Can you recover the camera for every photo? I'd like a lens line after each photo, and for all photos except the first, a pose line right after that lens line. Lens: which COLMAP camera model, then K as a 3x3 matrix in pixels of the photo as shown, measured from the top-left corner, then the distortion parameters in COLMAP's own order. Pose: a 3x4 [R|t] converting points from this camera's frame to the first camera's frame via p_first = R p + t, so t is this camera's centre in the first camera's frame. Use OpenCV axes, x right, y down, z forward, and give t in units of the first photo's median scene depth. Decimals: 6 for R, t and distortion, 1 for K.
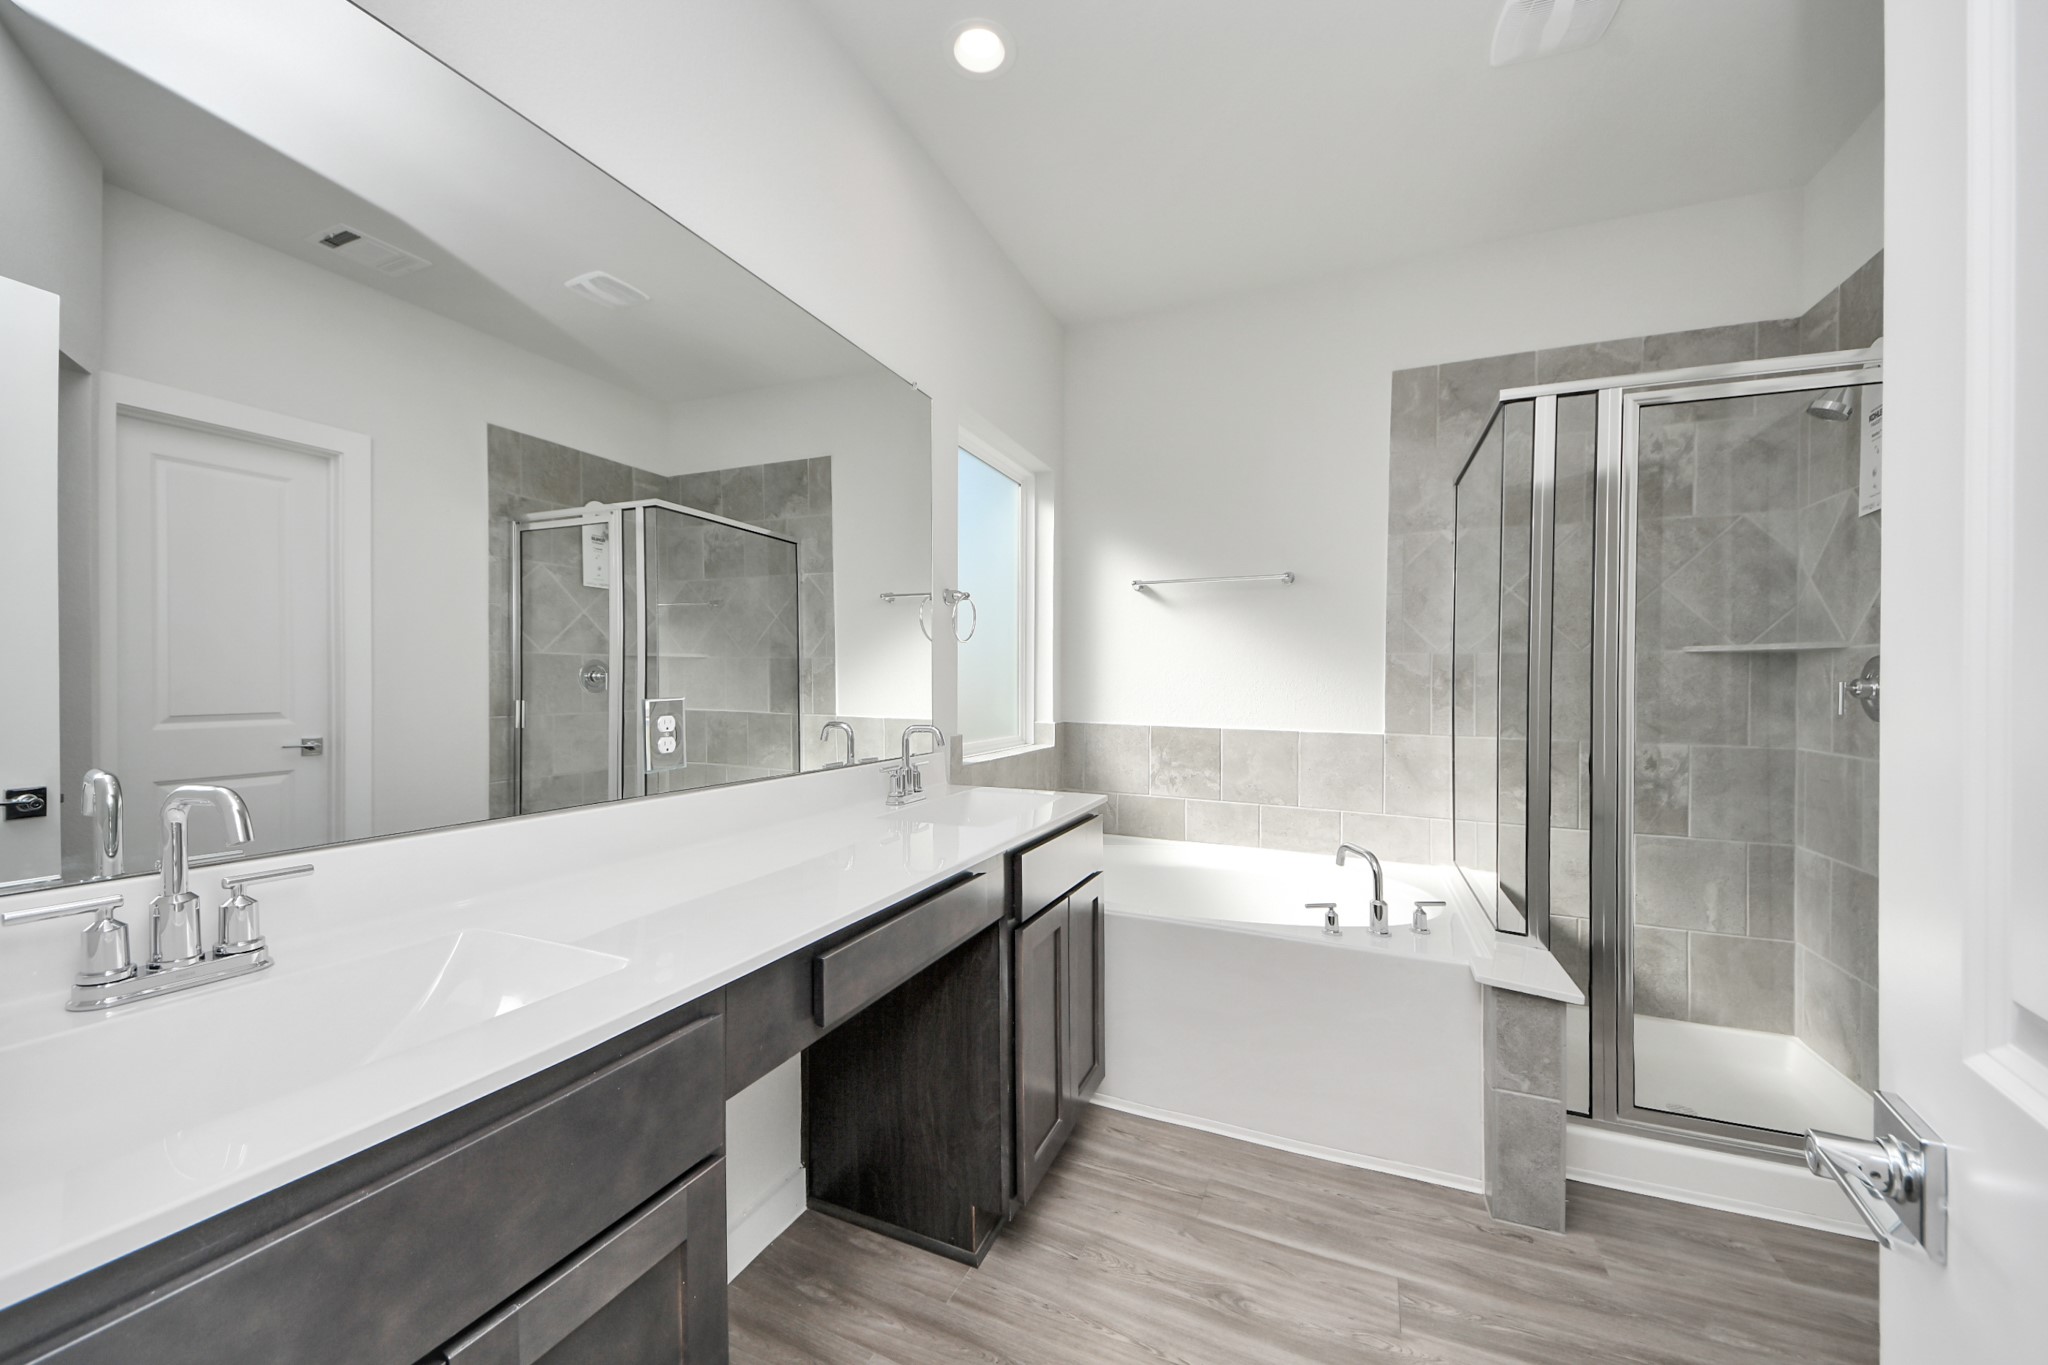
lens RADIAL K [[741.8, 0, 1042.8], [0, 741.8, 692.1], [0, 0, 1]] dist [-0.001969, -0.007177]
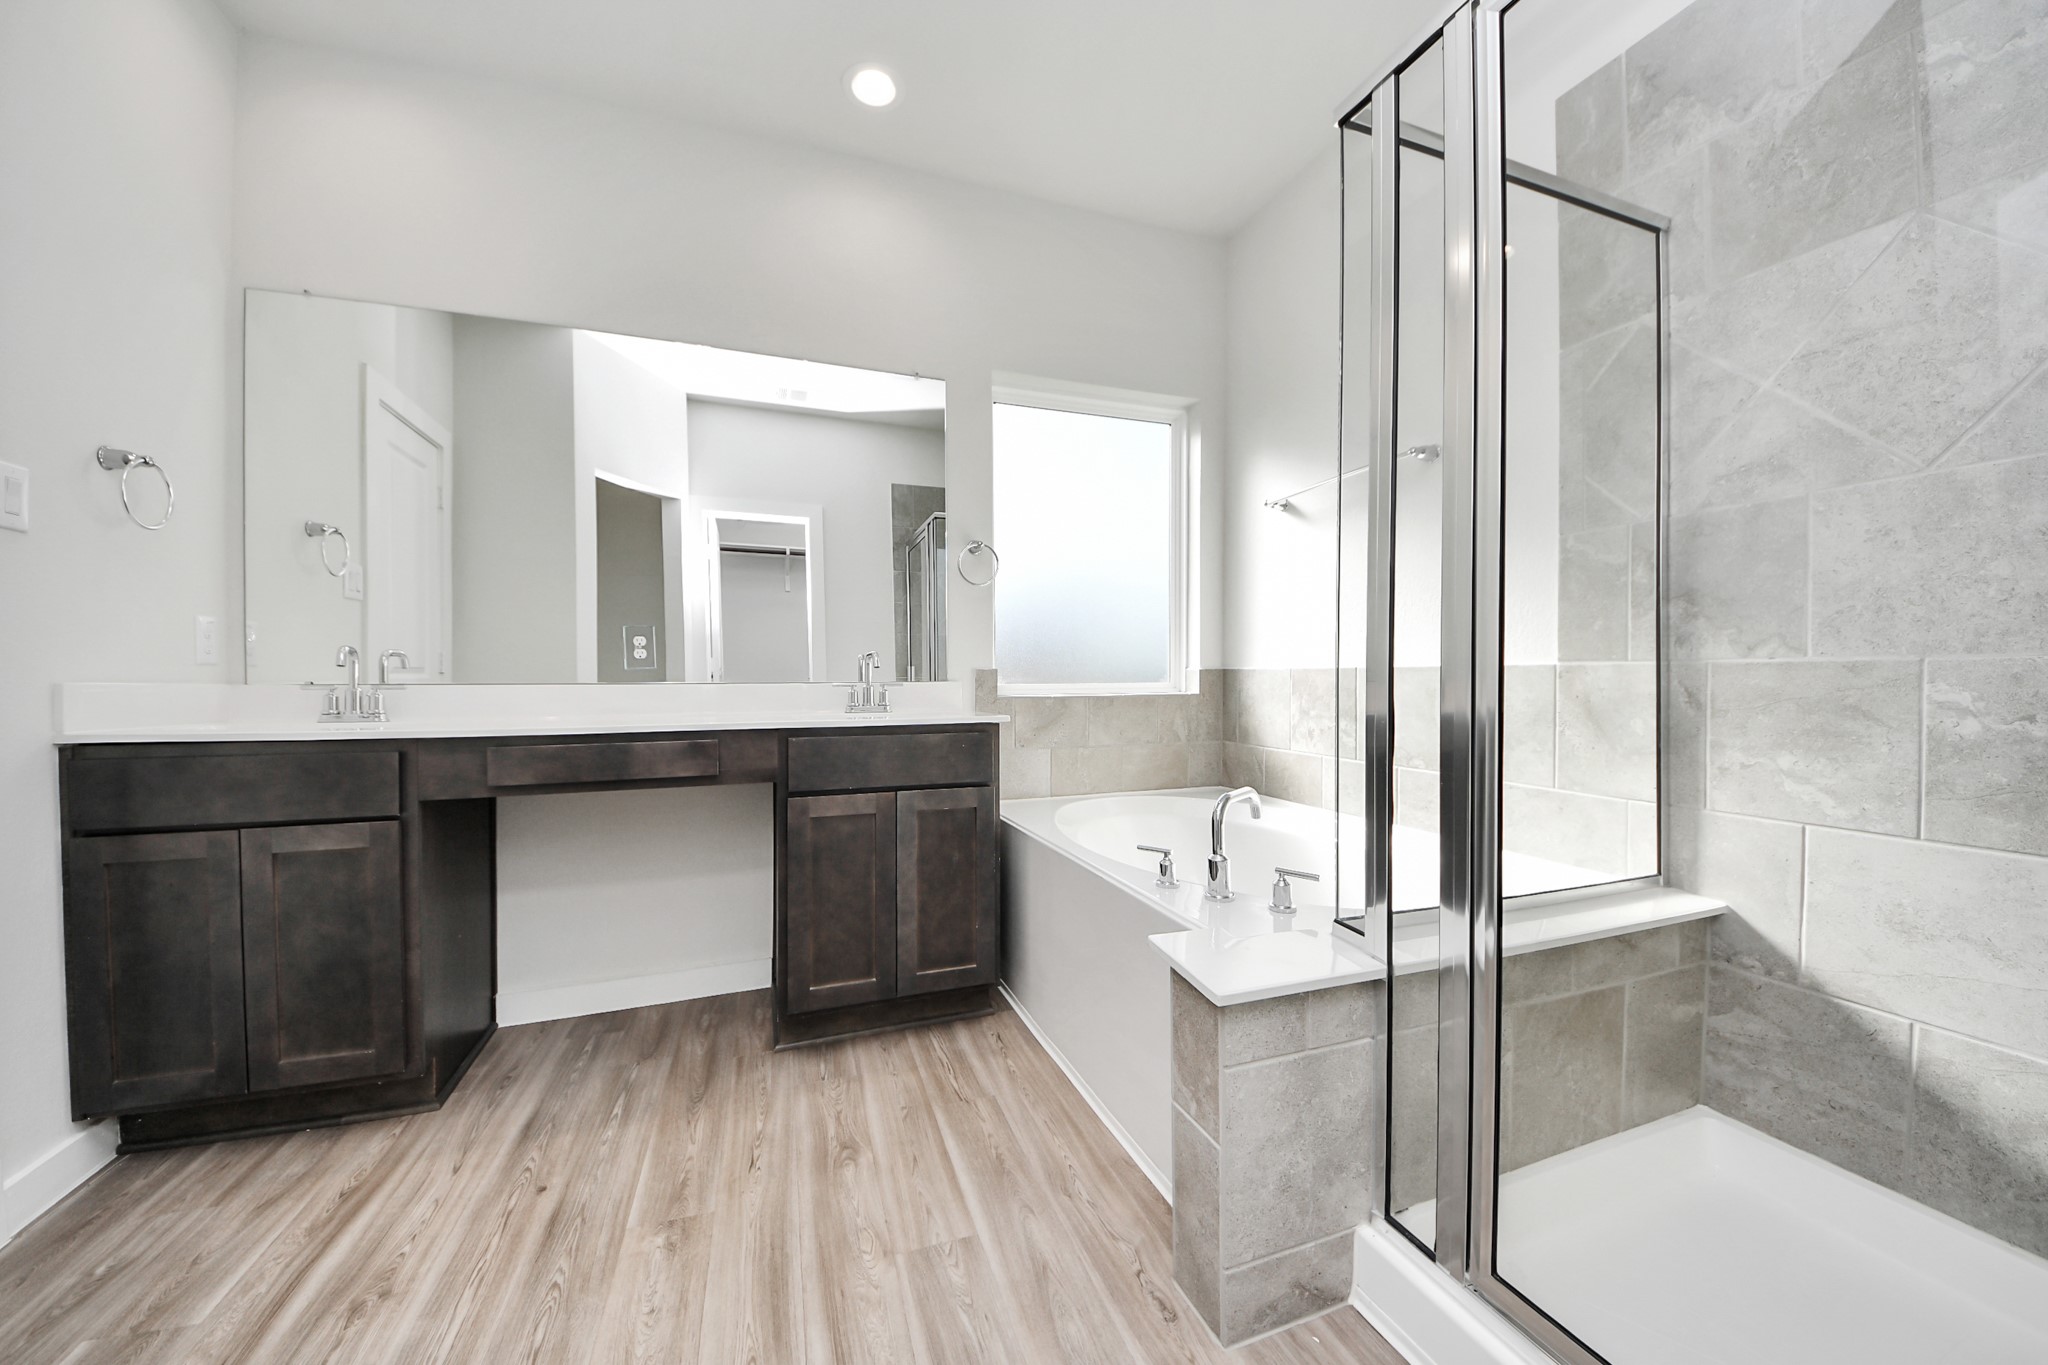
lens RADIAL K [[741.8, 0, 1062.7], [0, 741.8, 693.4], [0, 0, 1]] dist [-0.001969, -0.007177]
pose [[0.685521, -0.006658, -0.728023, 0.904595], [0.009453, 0.999955, -0.000243, 0.111827], [0.727992, -0.006715, 0.685553, 0.355360]]
